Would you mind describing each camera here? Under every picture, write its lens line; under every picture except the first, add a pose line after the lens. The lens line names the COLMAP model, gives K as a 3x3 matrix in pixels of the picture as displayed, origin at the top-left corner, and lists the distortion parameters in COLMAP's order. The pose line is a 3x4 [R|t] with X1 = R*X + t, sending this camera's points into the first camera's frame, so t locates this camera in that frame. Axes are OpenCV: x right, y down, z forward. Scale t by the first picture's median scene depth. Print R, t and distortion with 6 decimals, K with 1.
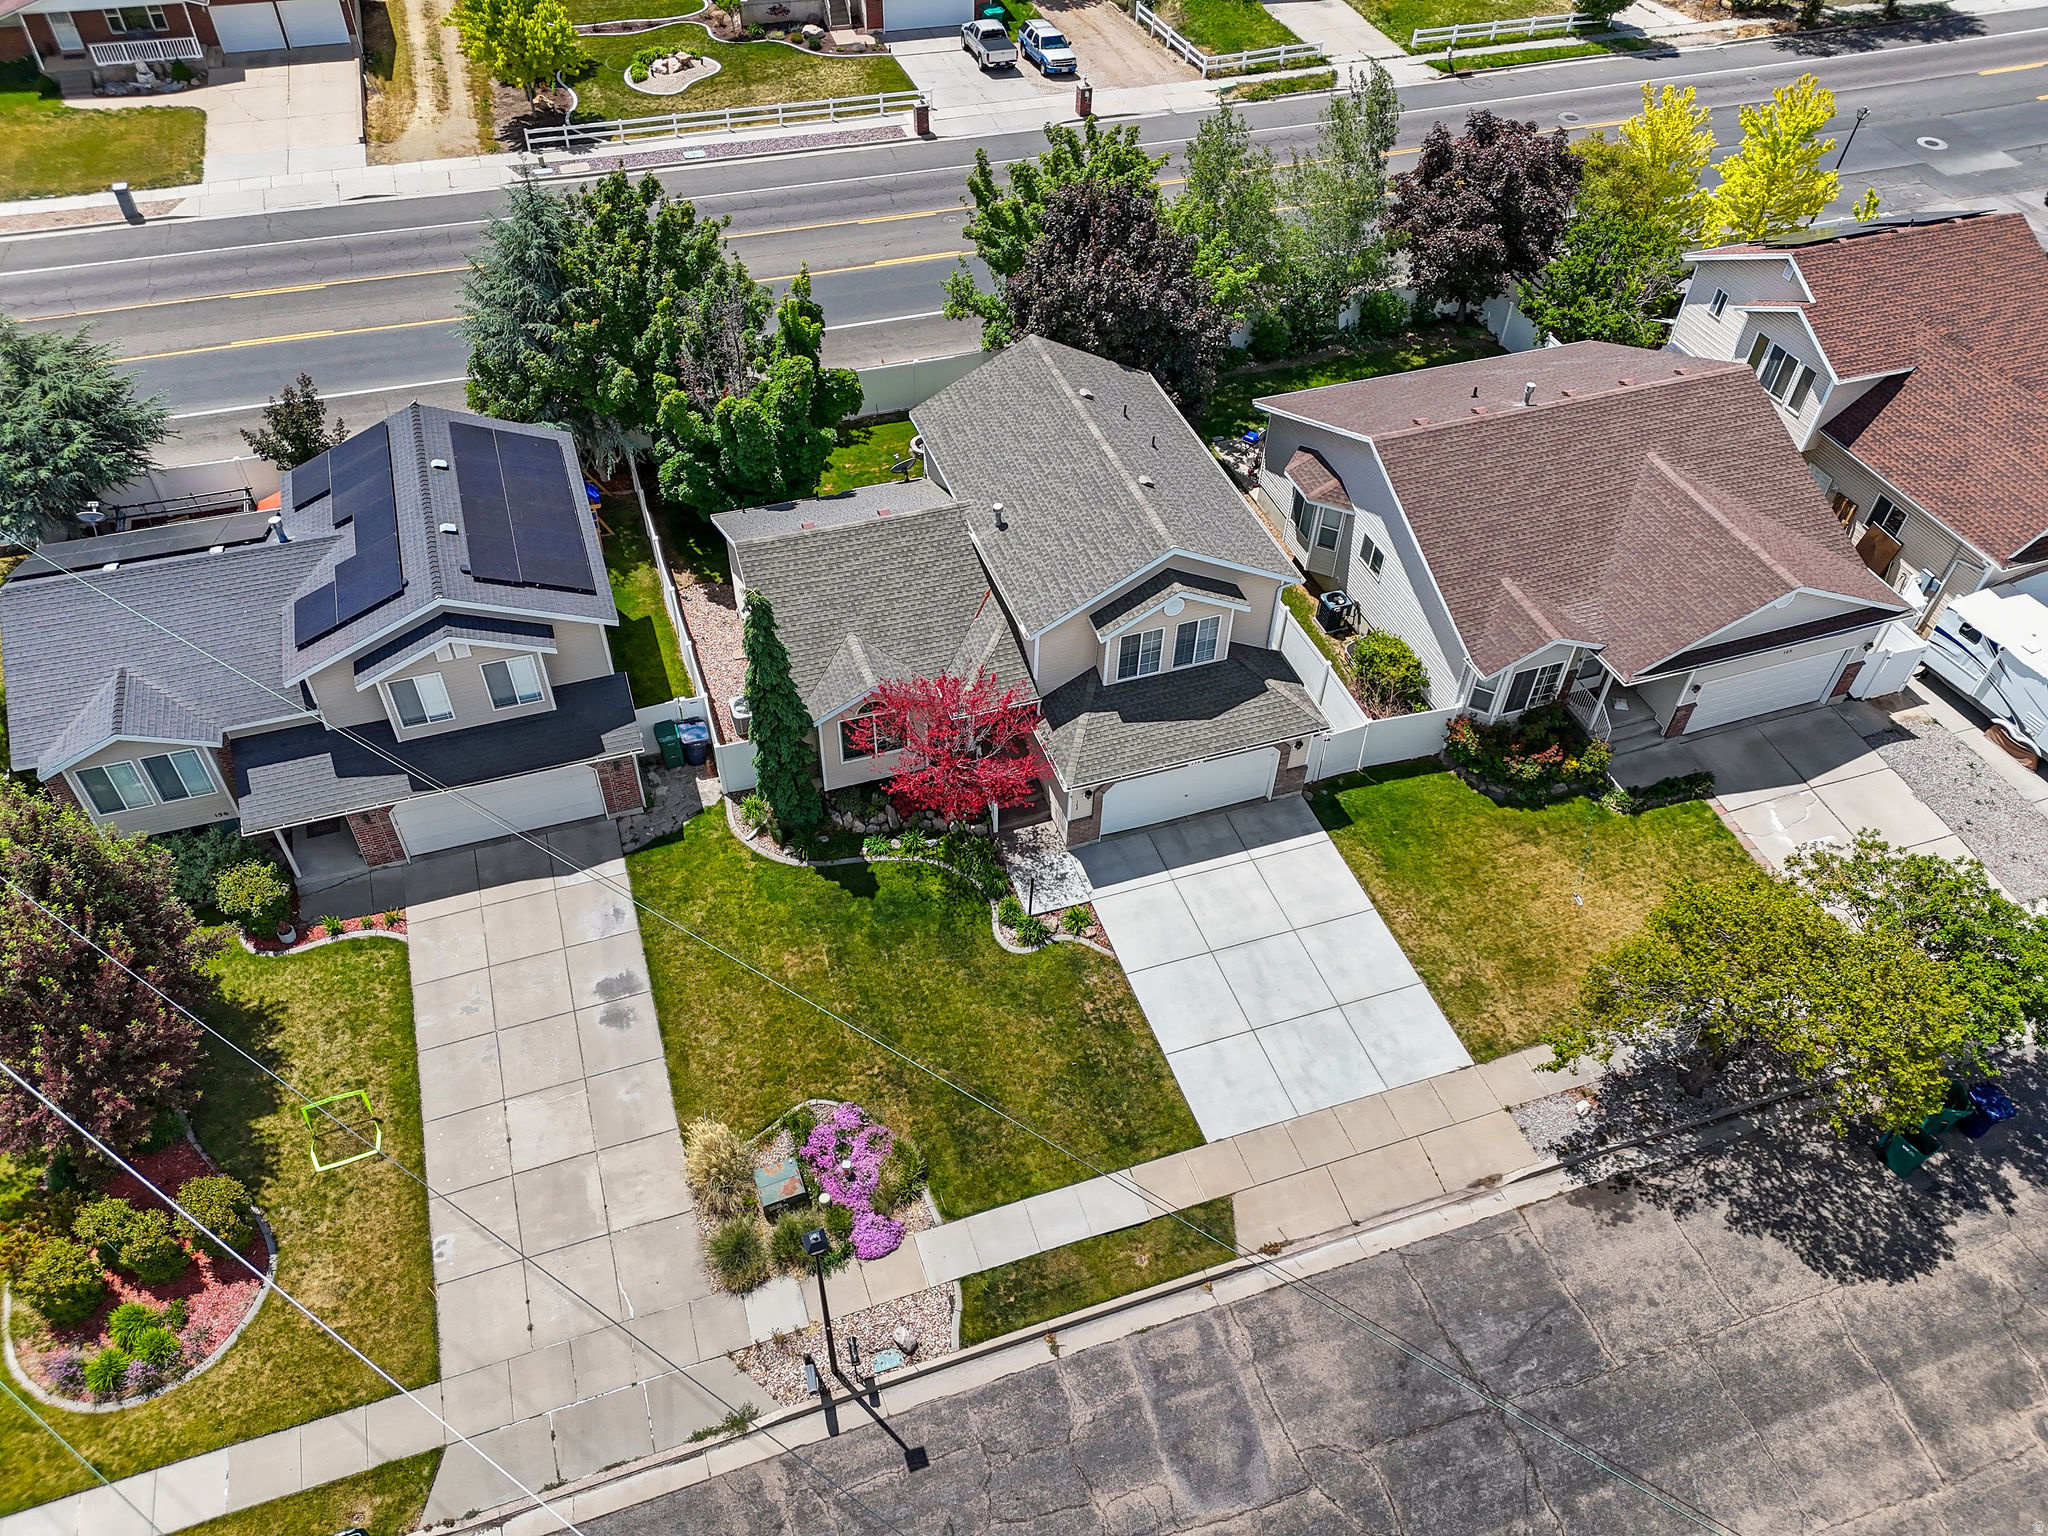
lens RADIAL K [[1493.4, 0, 1024.7], [0, 1493.4, 756.0], [0, 0, 1]] dist [0.067990, -0.066658]
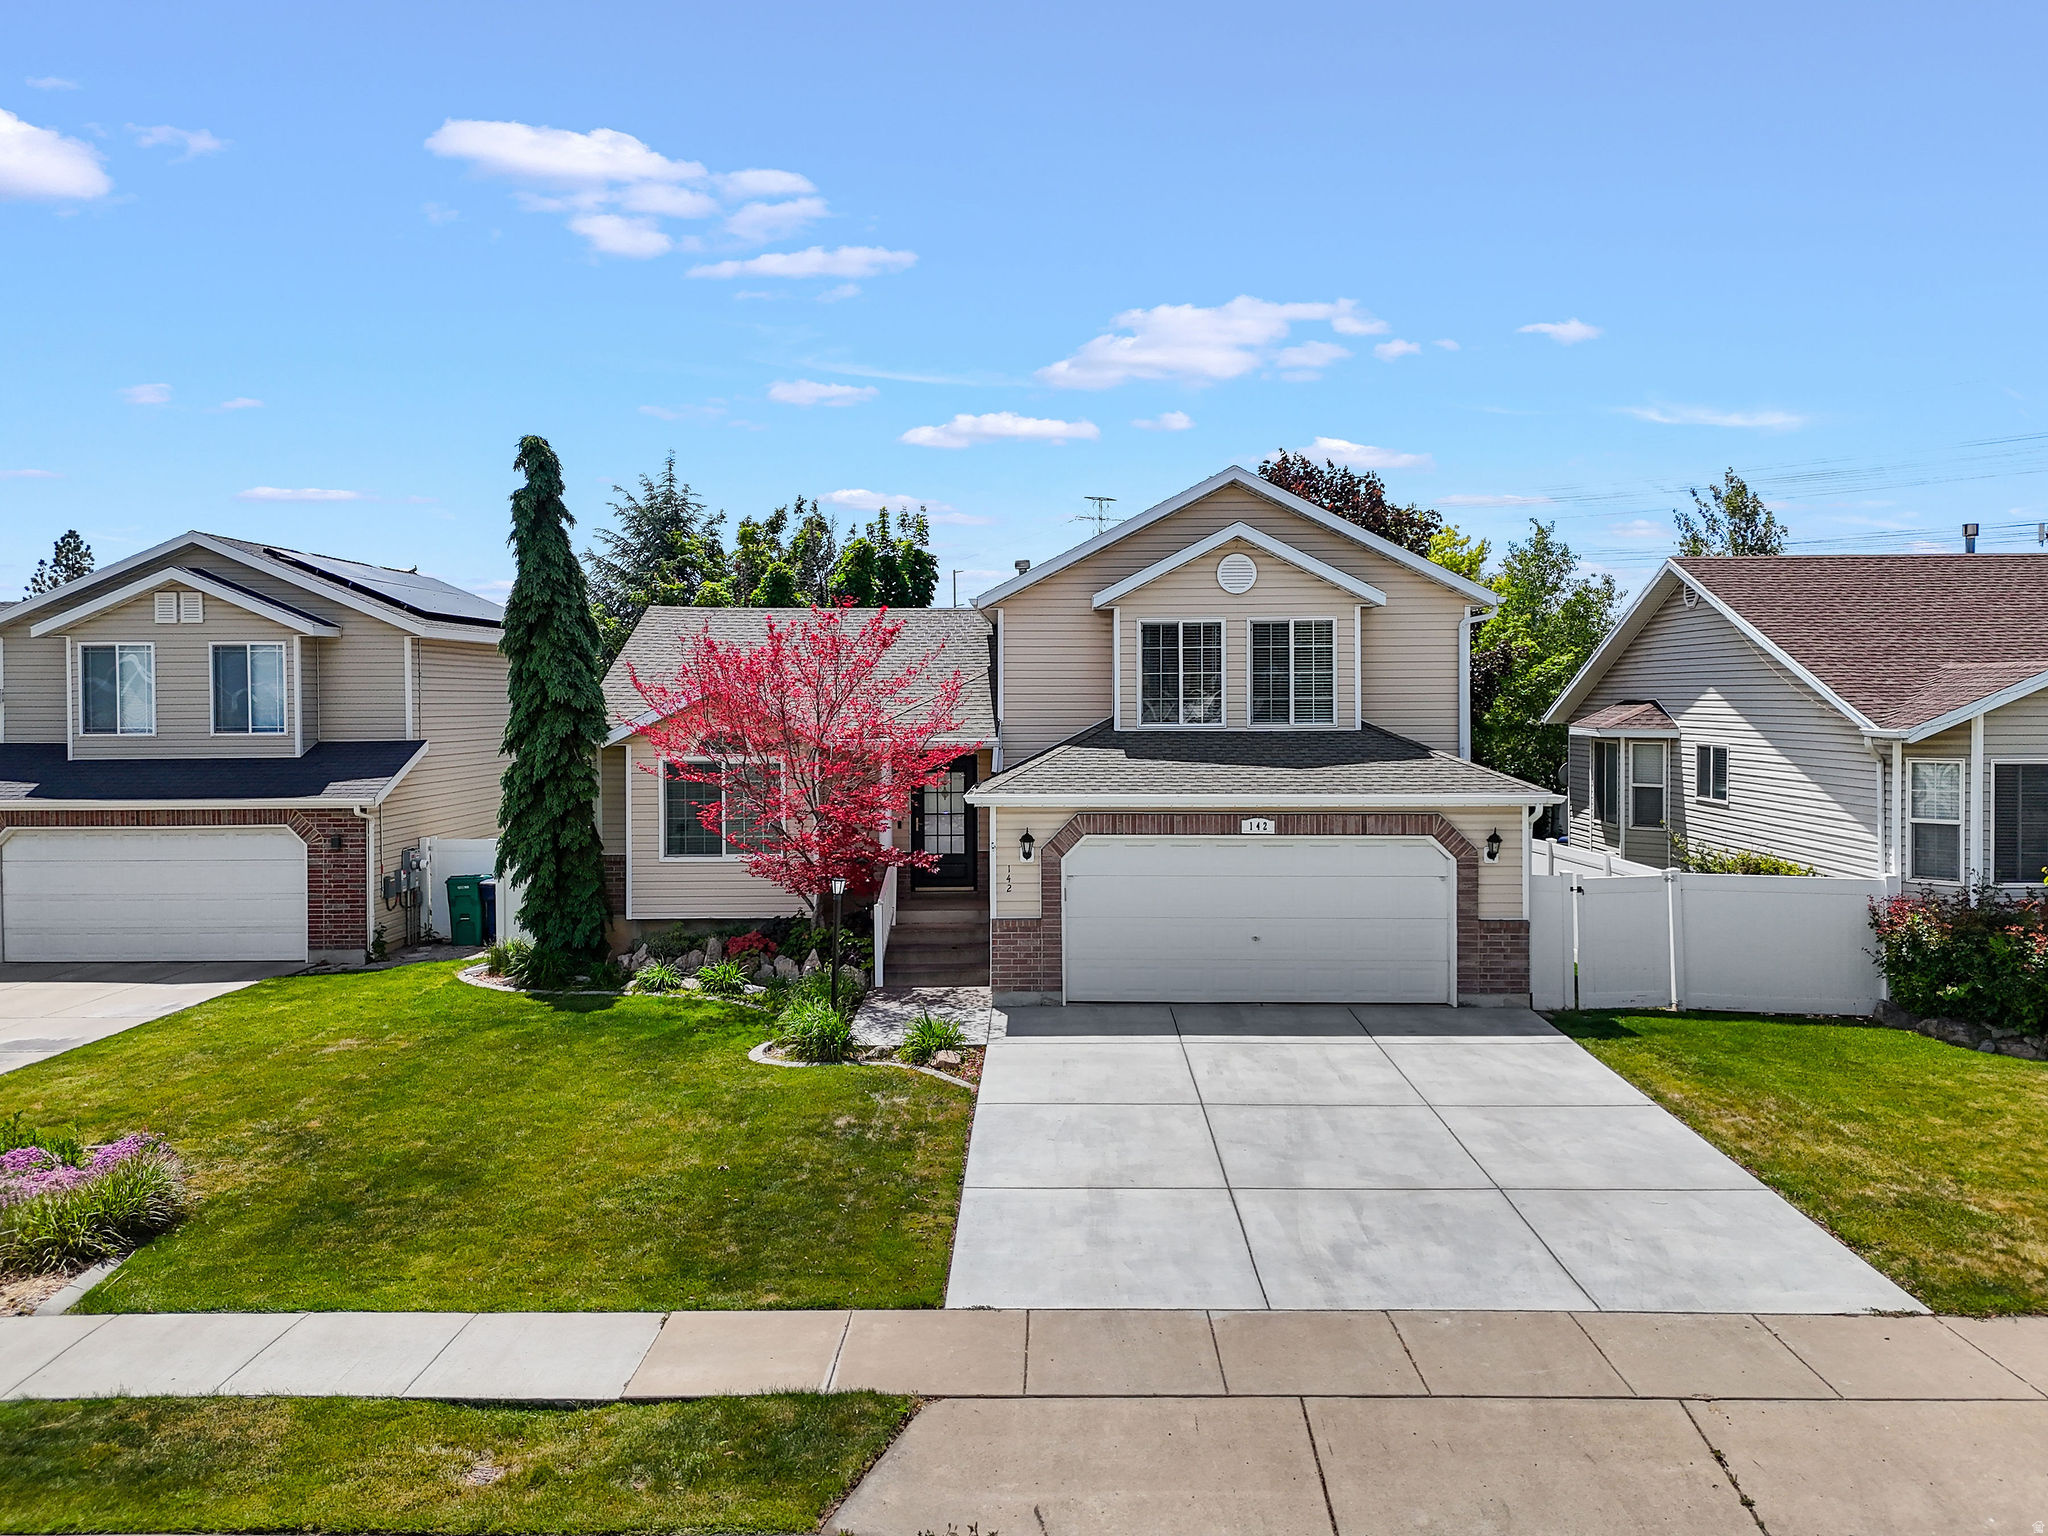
lens RADIAL K [[1506.2, 0, 1061.2], [0, 1506.2, 769.3], [0, 0, 1]] dist [0.071840, -0.074189]
pose [[0.942340, -0.020036, -0.334058, 0.214162], [-0.212324, 0.735781, -0.643074, 0.316507], [0.258678, 0.676923, 0.689102, 0.603953]]
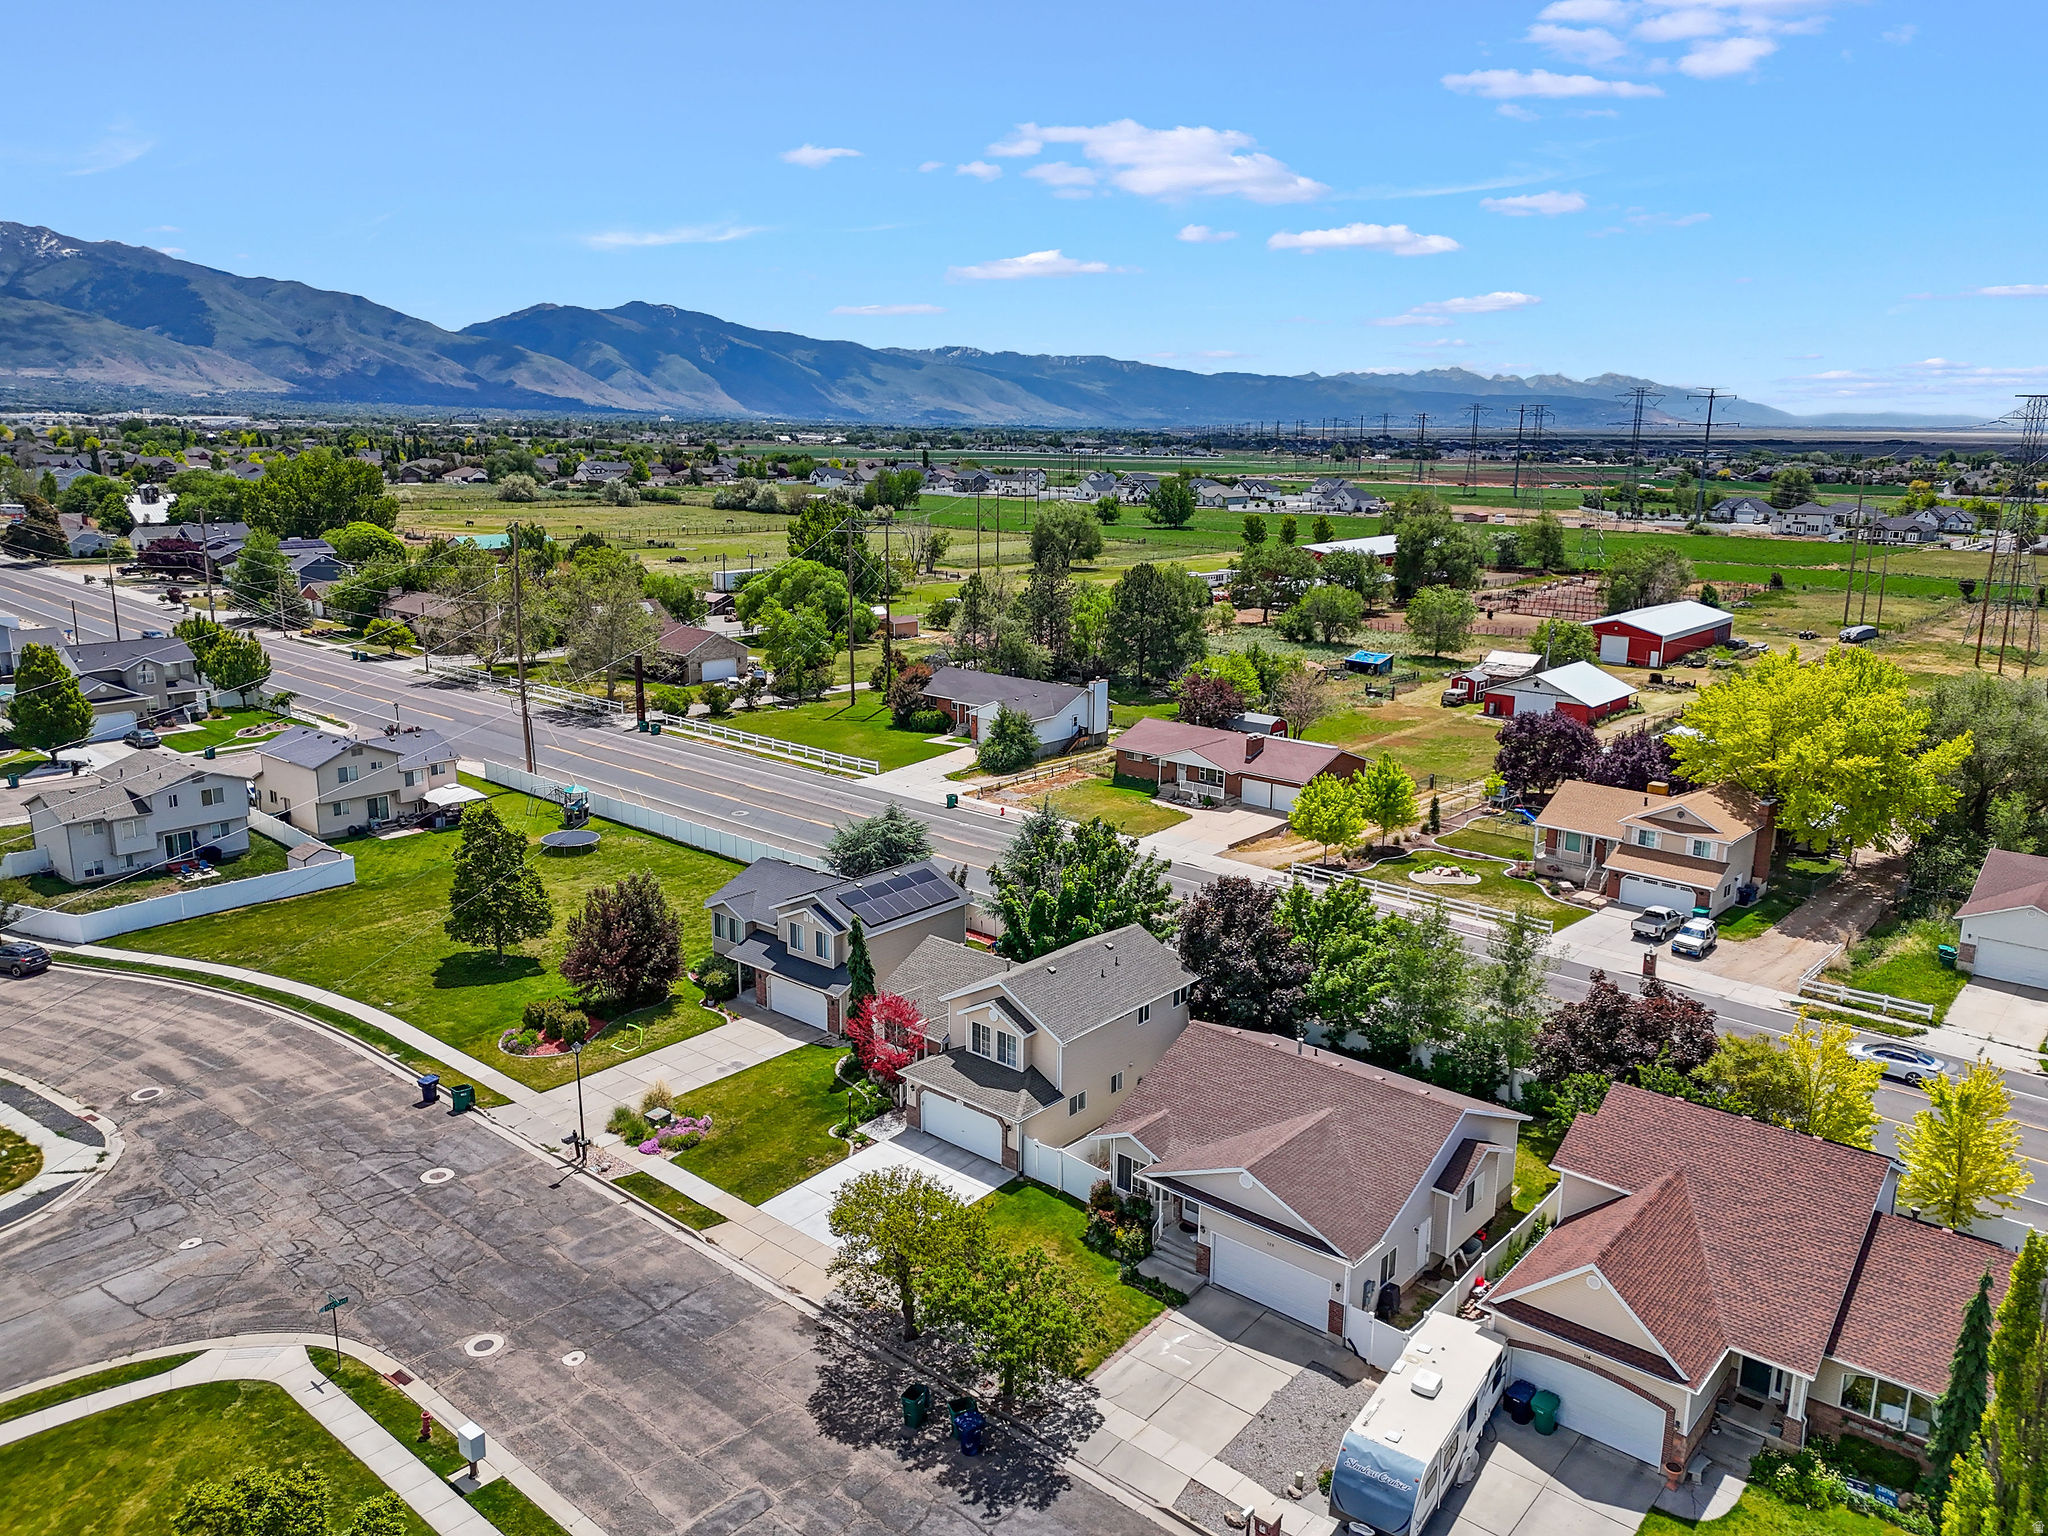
lens RADIAL K [[1506.2, 0, 1061.2], [0, 1506.2, 769.3], [0, 0, 1]] dist [0.071840, -0.074189]
pose [[0.509960, 0.175168, -0.842174, 1.539475], [-0.607295, 0.766693, -0.208266, 0.001499], [0.609207, 0.617656, 0.497362, -0.042061]]
